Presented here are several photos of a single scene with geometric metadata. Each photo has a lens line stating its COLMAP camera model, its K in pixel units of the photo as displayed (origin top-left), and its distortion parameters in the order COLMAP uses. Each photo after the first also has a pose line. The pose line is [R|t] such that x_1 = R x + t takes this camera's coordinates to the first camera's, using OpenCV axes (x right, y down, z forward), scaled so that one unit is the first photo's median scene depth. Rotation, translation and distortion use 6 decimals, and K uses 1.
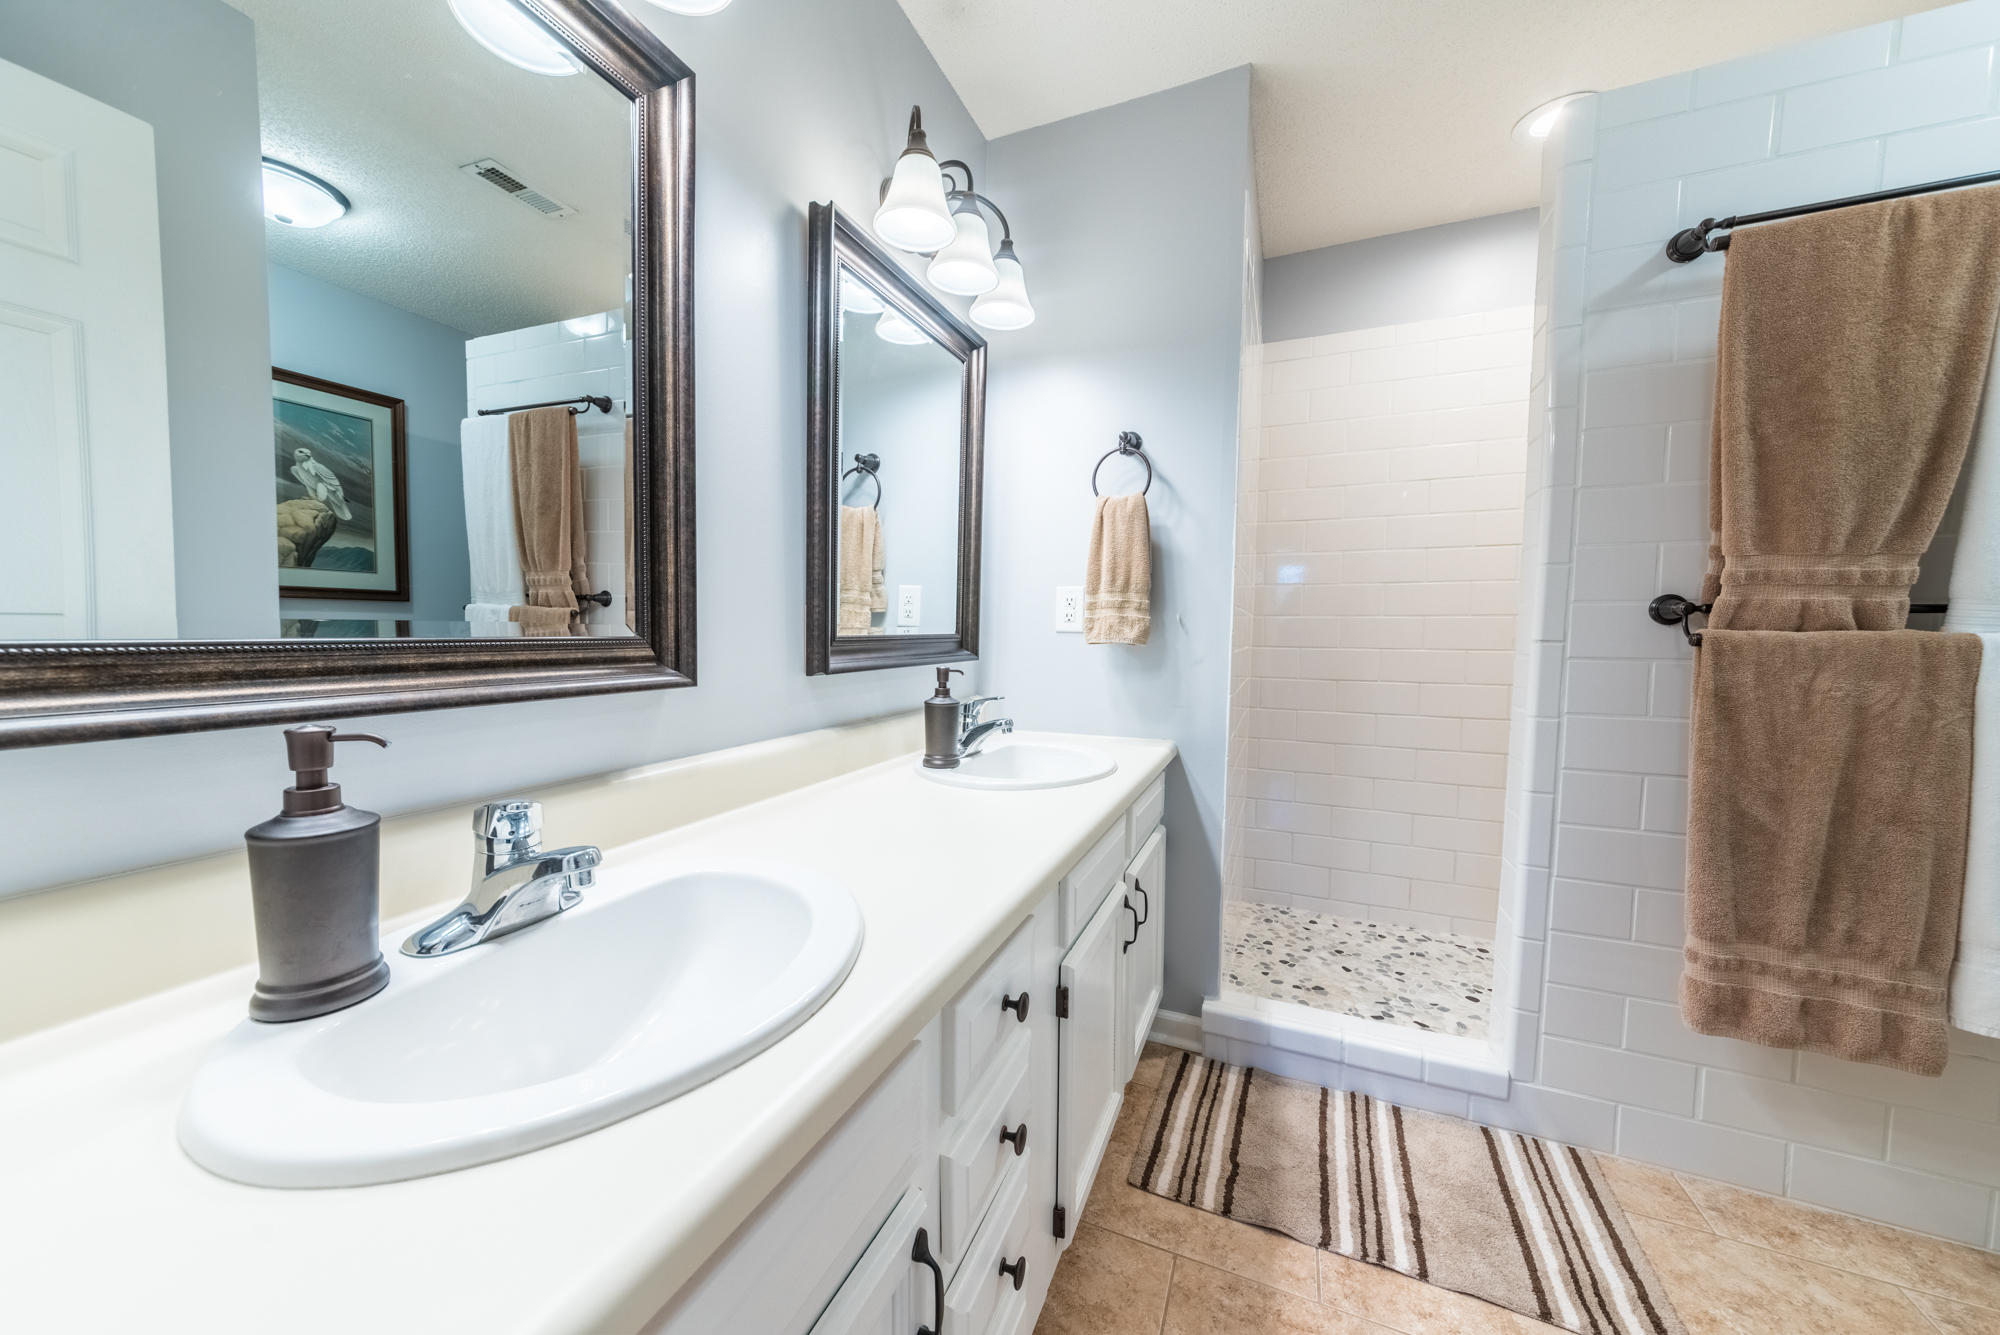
lens RADIAL K [[694.1, 0, 999.0], [0, 694.1, 673.7], [0, 0, 1]] dist [-0.007719, 0.003612]
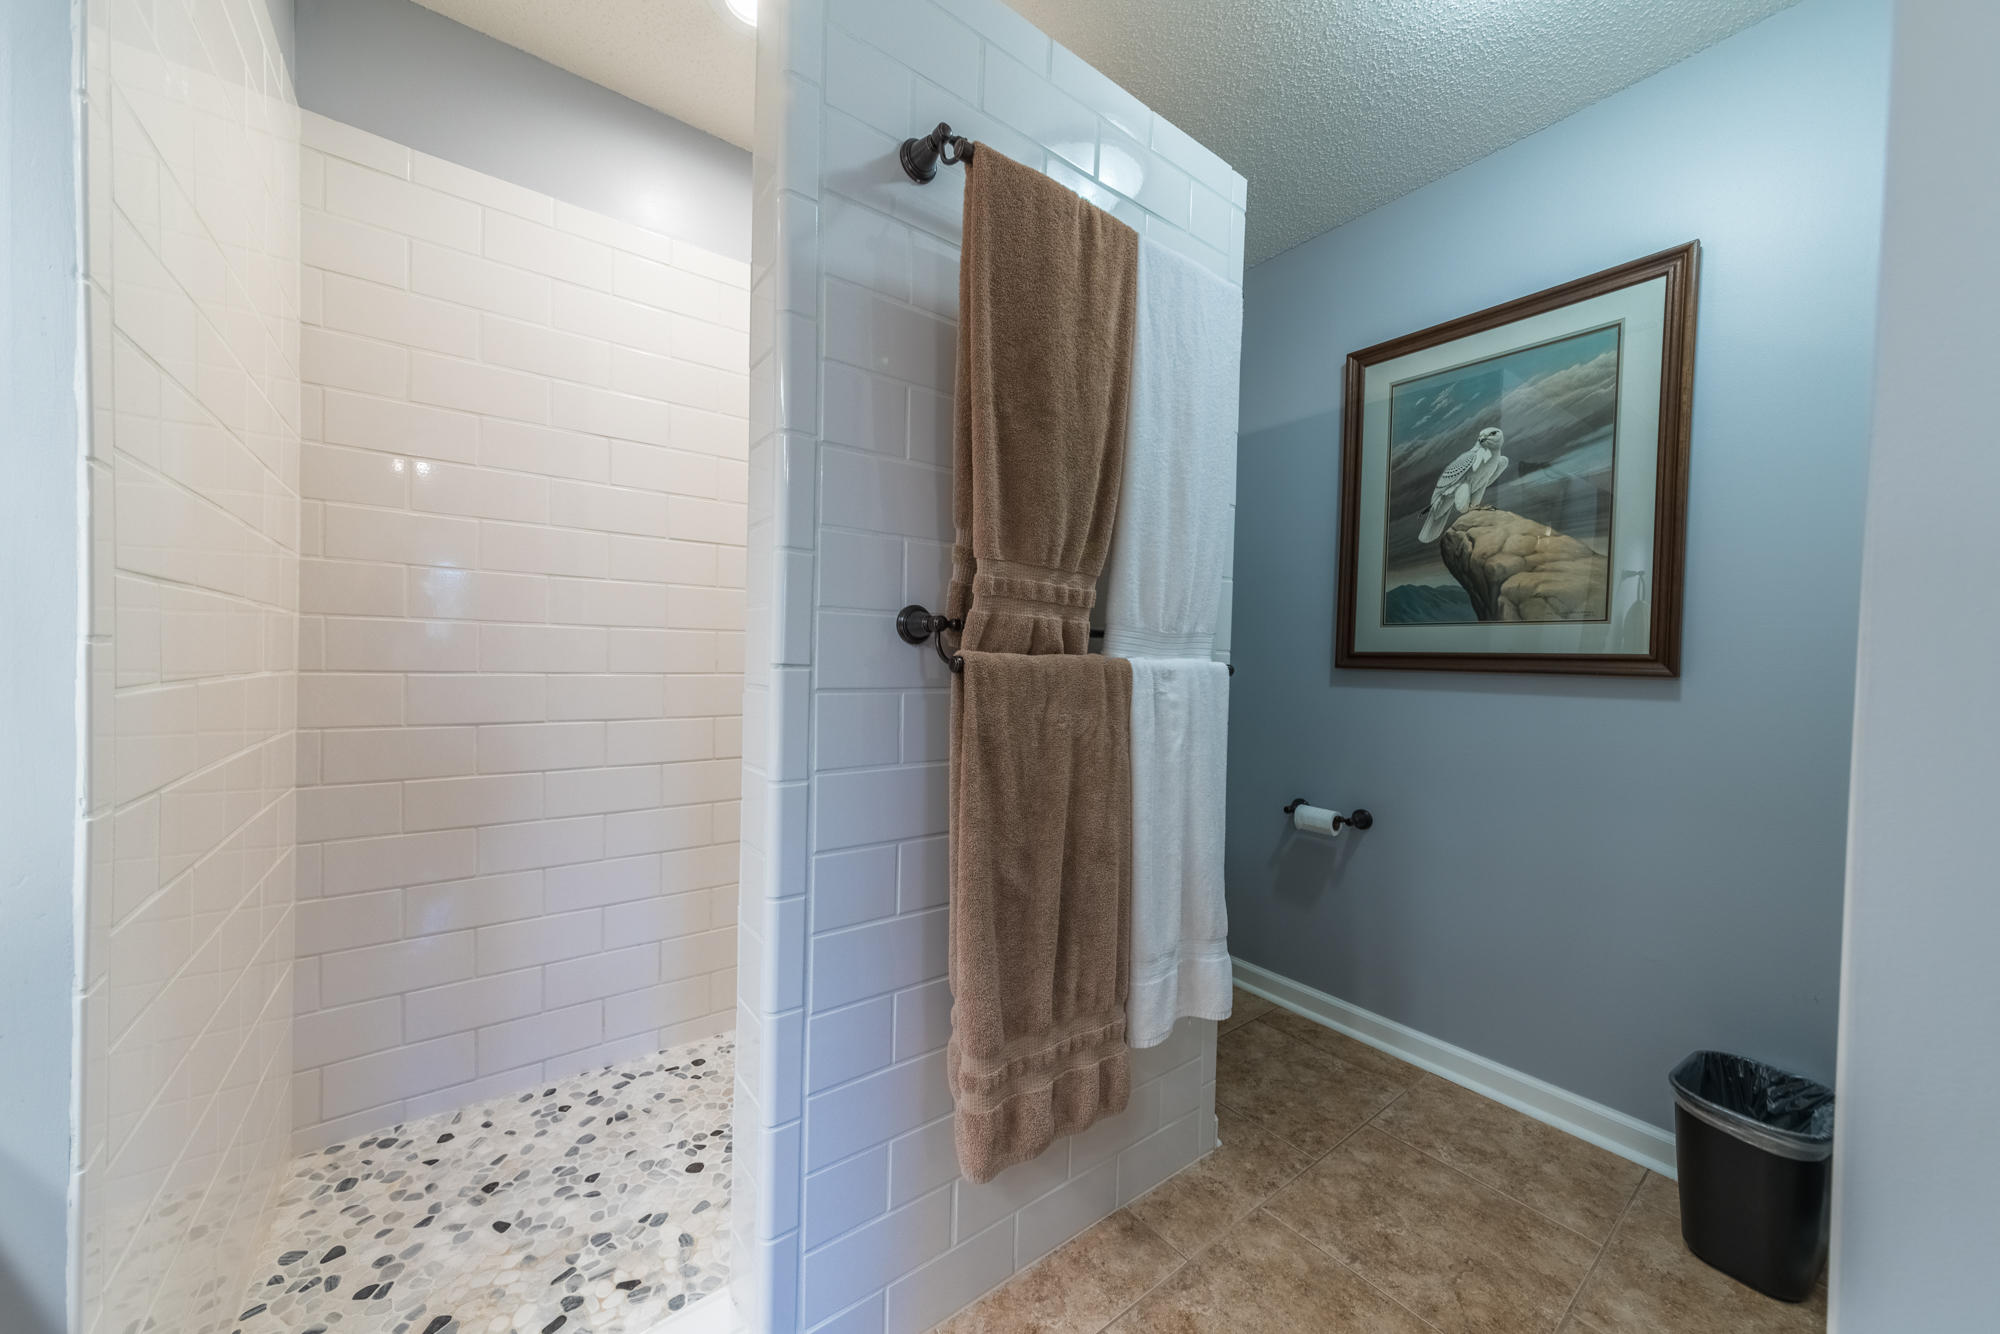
lens RADIAL K [[709.4, 0, 993.9], [0, 709.4, 677.1], [0, 0, 1]] dist [-0.001176, 0.000127]
pose [[0.502208, -0.015203, 0.864613, 0.354916], [0.037479, 0.999289, -0.004198, -0.030355], [-0.863934, 0.034513, 0.502421, 0.574022]]
